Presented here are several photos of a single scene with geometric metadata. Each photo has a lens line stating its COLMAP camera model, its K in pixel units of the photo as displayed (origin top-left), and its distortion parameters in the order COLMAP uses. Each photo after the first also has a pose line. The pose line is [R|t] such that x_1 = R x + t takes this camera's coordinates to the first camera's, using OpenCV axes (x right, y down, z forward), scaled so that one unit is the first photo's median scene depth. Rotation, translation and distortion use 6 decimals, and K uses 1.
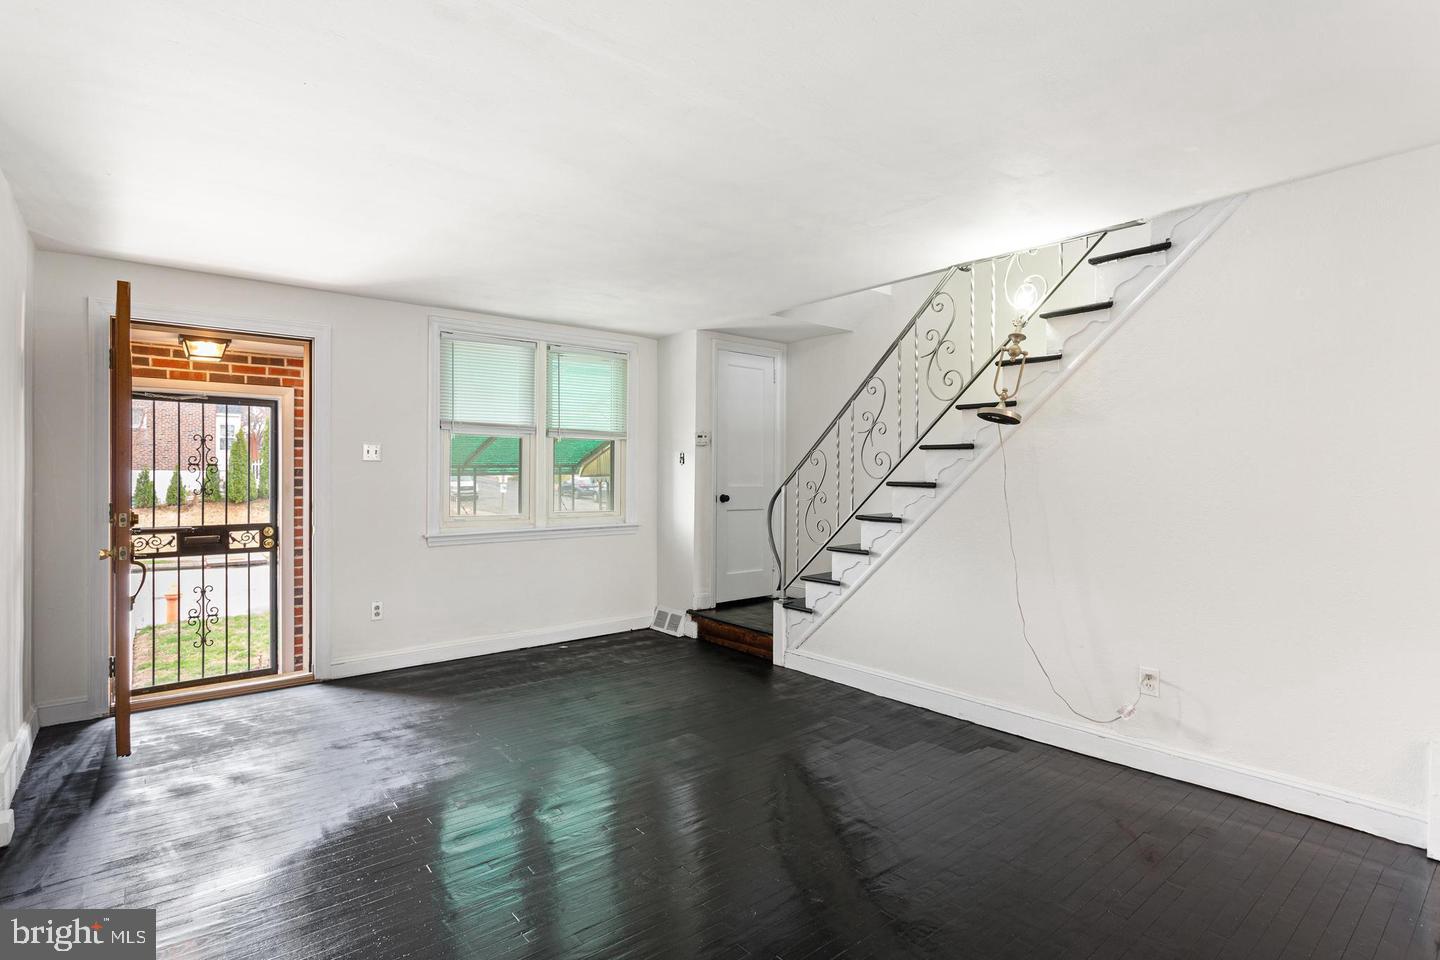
lens RADIAL K [[724.6, 0, 720.0], [0, 724.6, 480.0], [0, 0, 1]] dist [-0.002373, -0.000463]
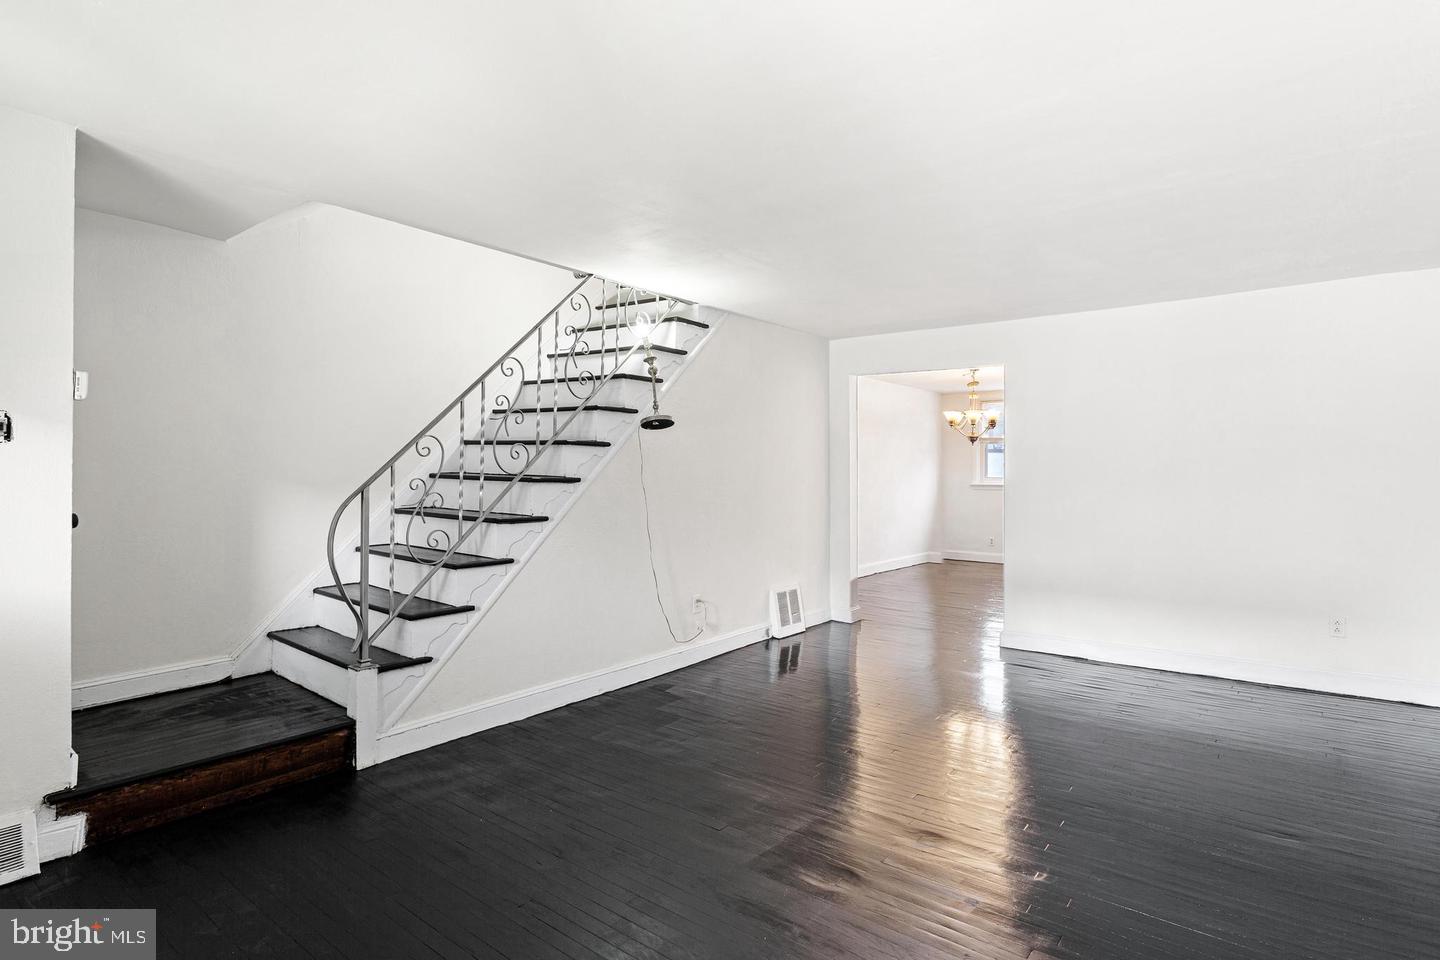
lens RADIAL K [[724.6, 0, 720.0], [0, 724.6, 480.0], [0, 0, 1]] dist [-0.002373, -0.000463]
pose [[-0.198749, -0.013330, 0.979960, -0.603393], [0.006139, 0.999871, 0.014846, -0.006136], [-0.980031, 0.008967, -0.198641, 0.814979]]
